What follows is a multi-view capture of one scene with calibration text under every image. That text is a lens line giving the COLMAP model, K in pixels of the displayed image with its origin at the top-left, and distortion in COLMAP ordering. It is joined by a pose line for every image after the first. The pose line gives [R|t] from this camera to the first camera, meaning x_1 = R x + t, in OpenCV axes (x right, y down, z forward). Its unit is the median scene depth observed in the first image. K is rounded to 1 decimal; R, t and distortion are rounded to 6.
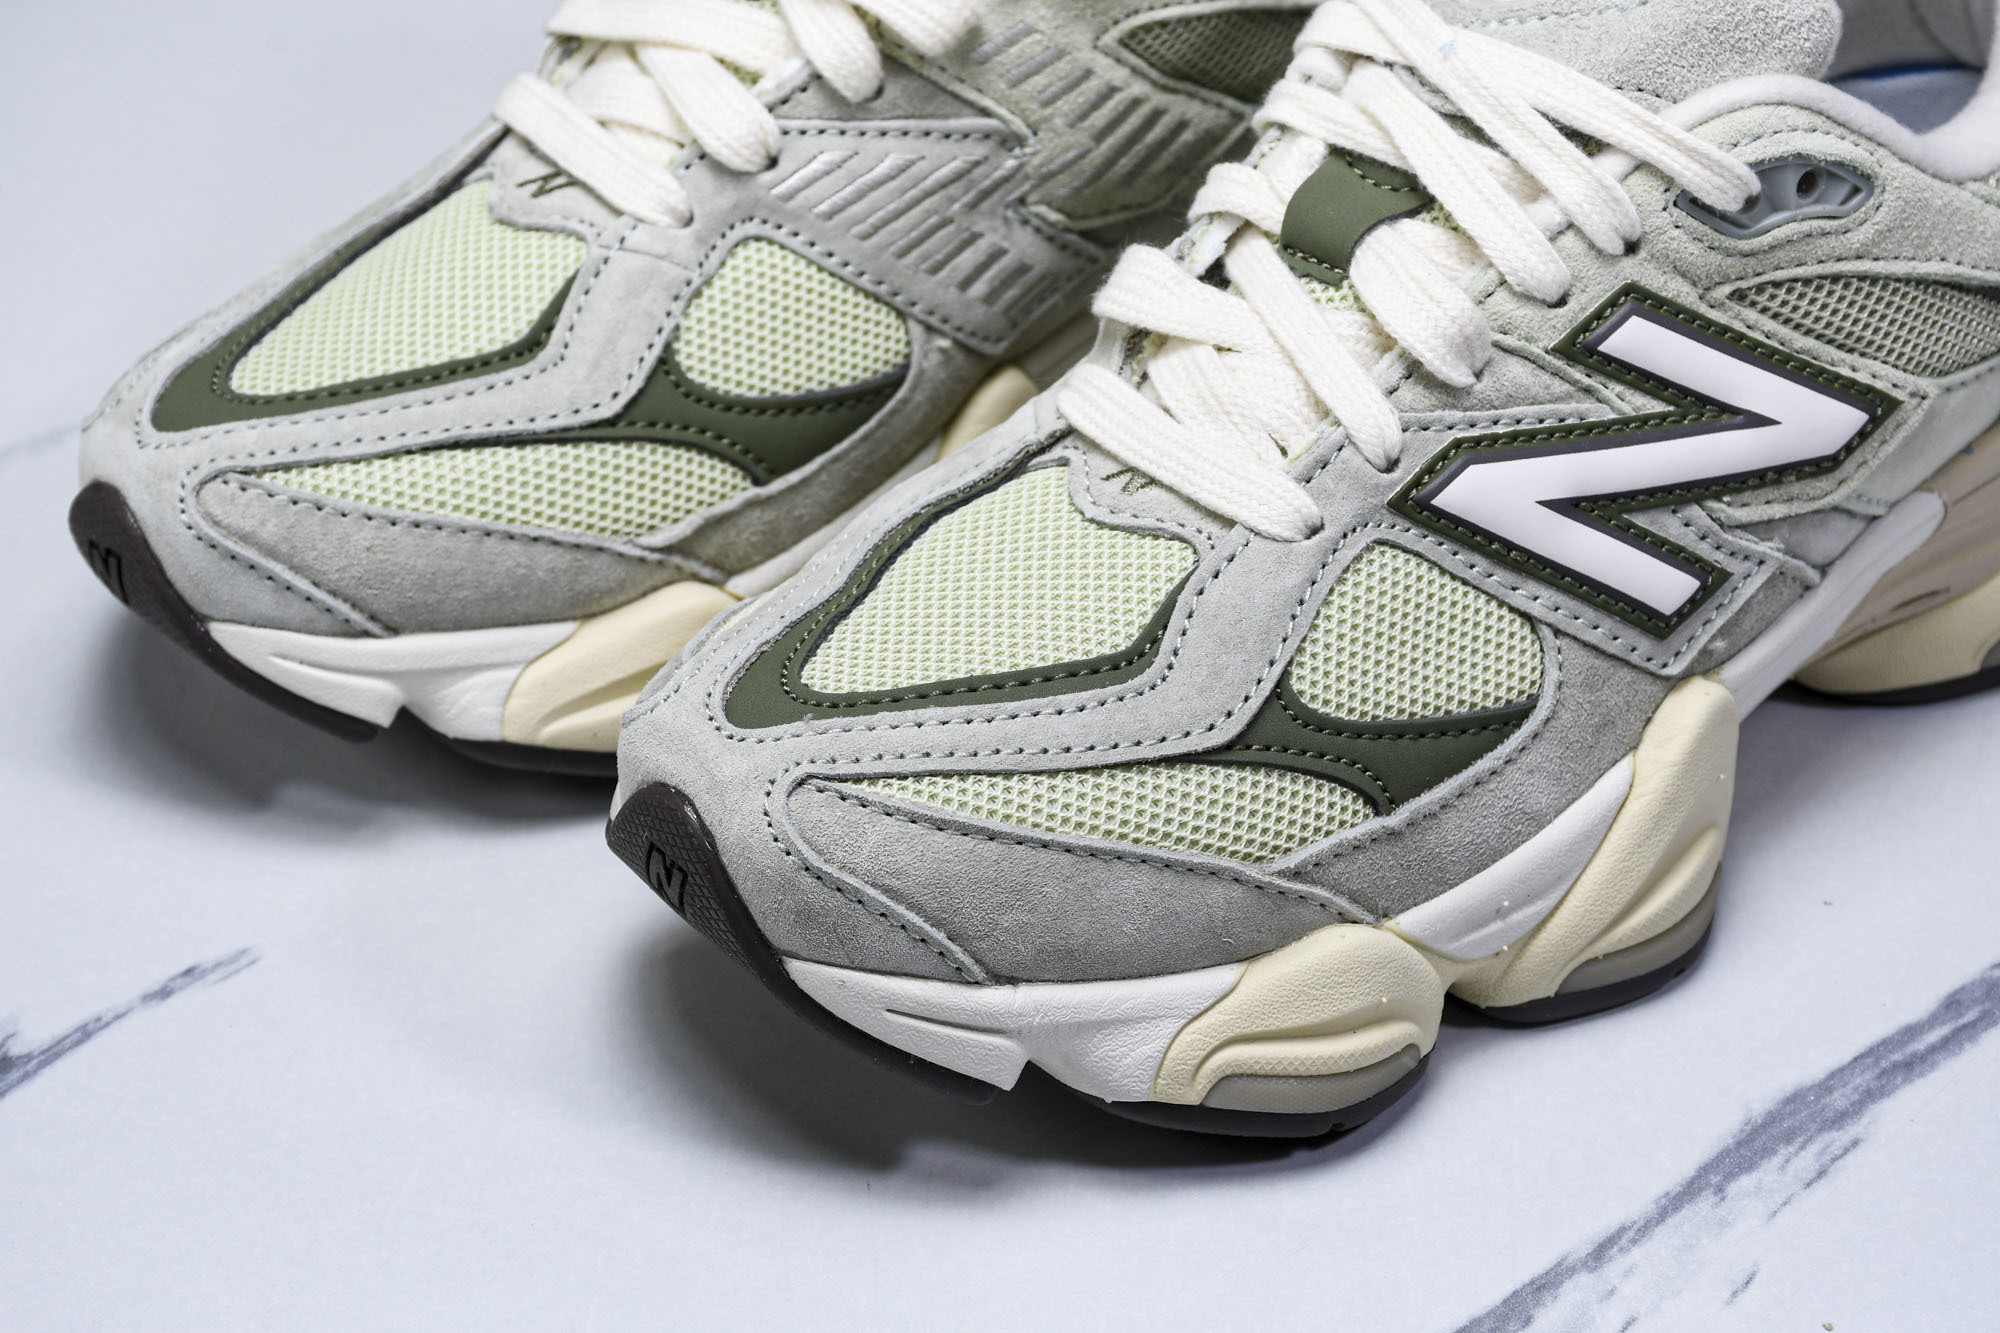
lens RADIAL K [[4777.4, 0, 978.9], [0, 4777.4, 685.8], [0, 0, 1]] dist [0.394871, 0.000000]
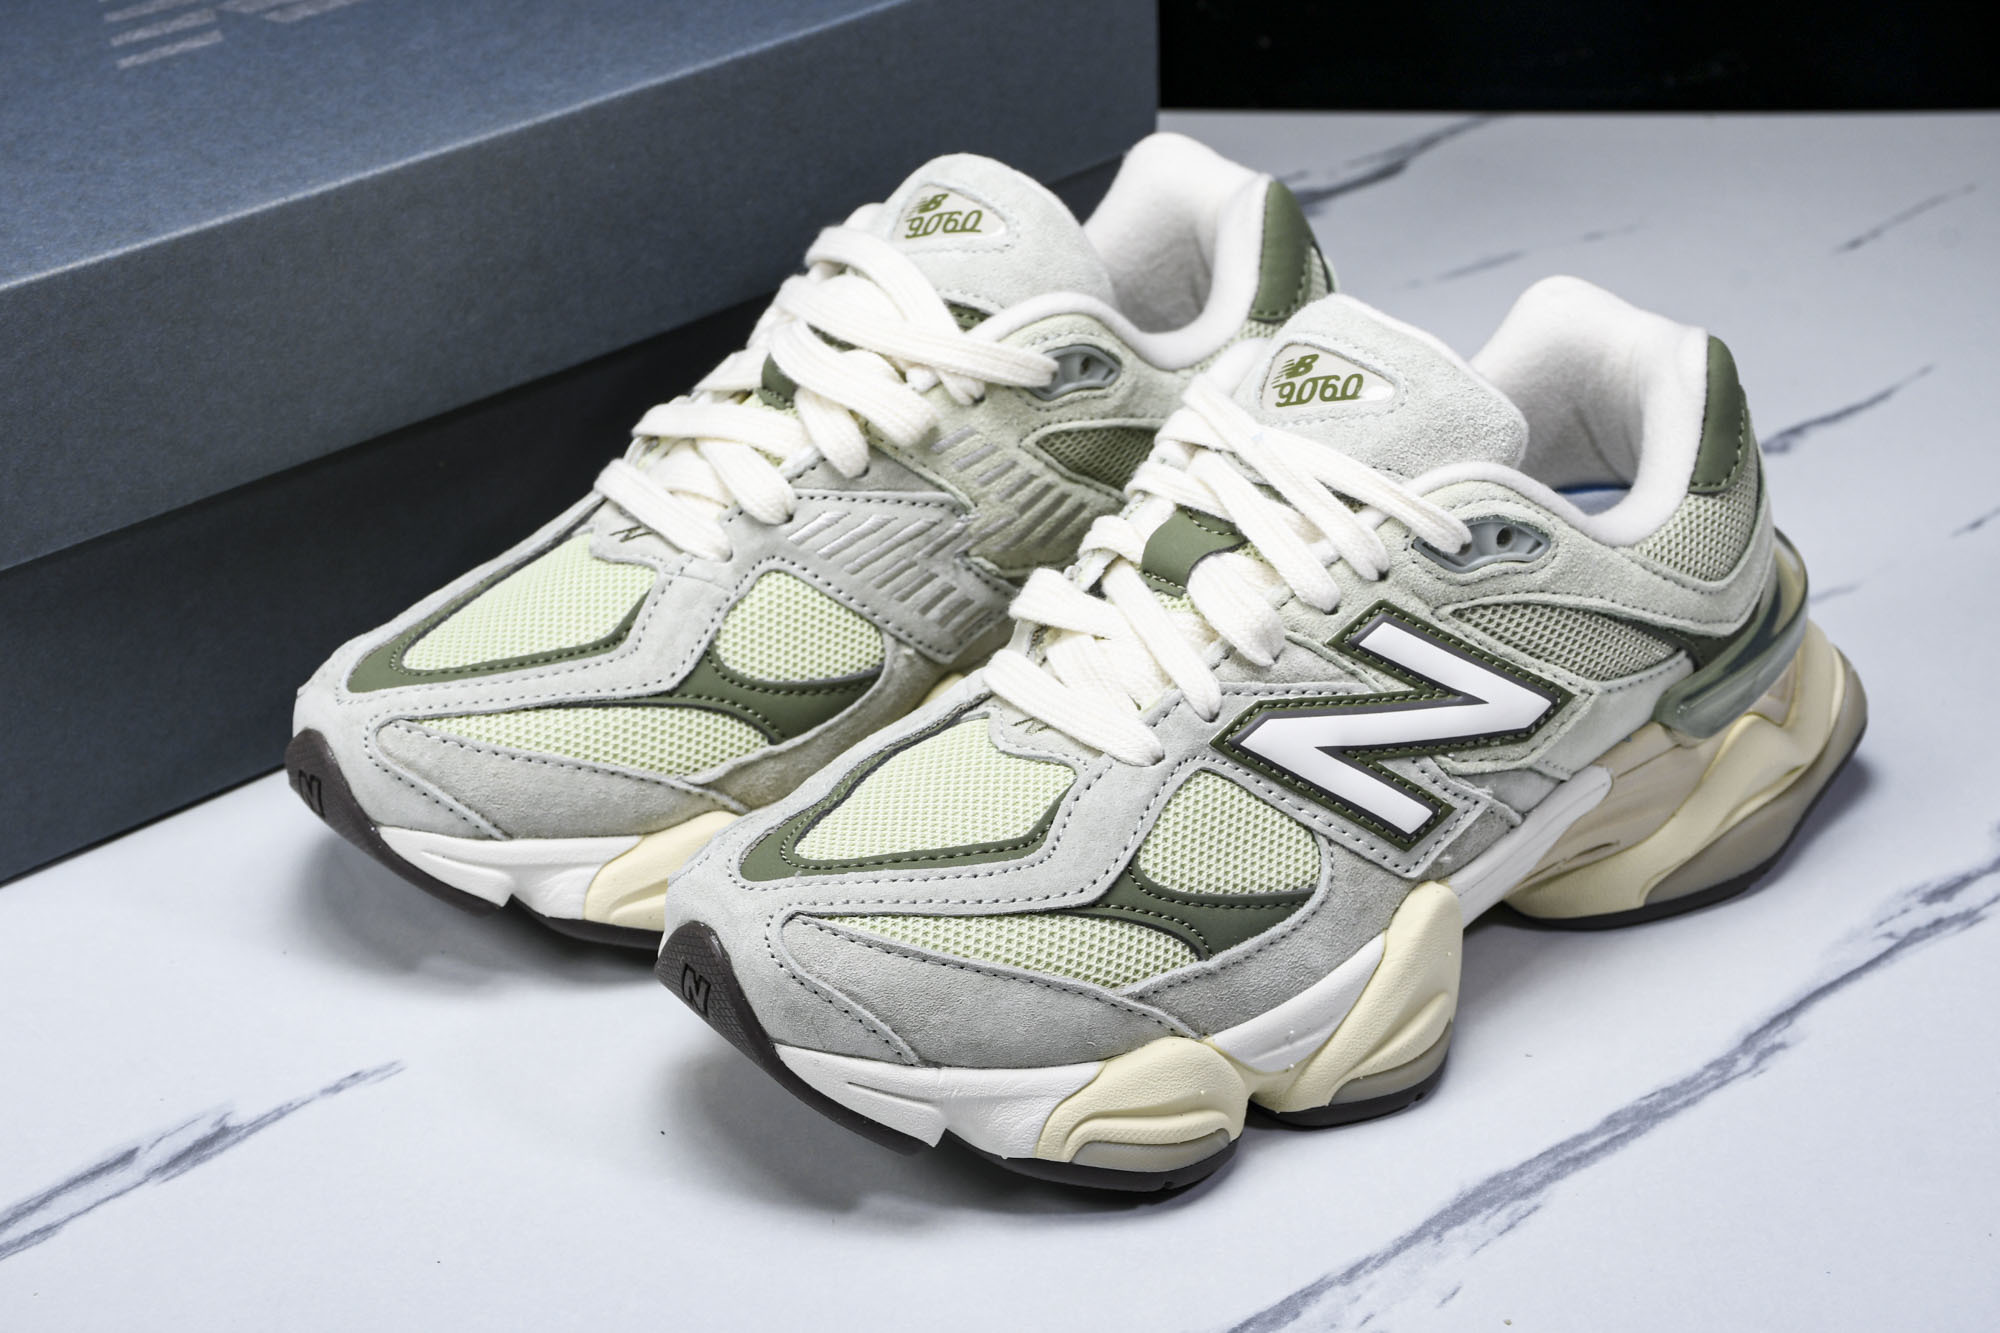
lens RADIAL K [[4164.7, 0, 974.3], [0, 4164.7, 636.8], [0, 0, 1]] dist [0.254314, 0.000000]
pose [[0.999720, 0.021326, -0.010291, 0.026477], [-0.022589, 0.989258, -0.144426, 0.108561], [0.007100, 0.144618, 0.989462, -0.226560]]
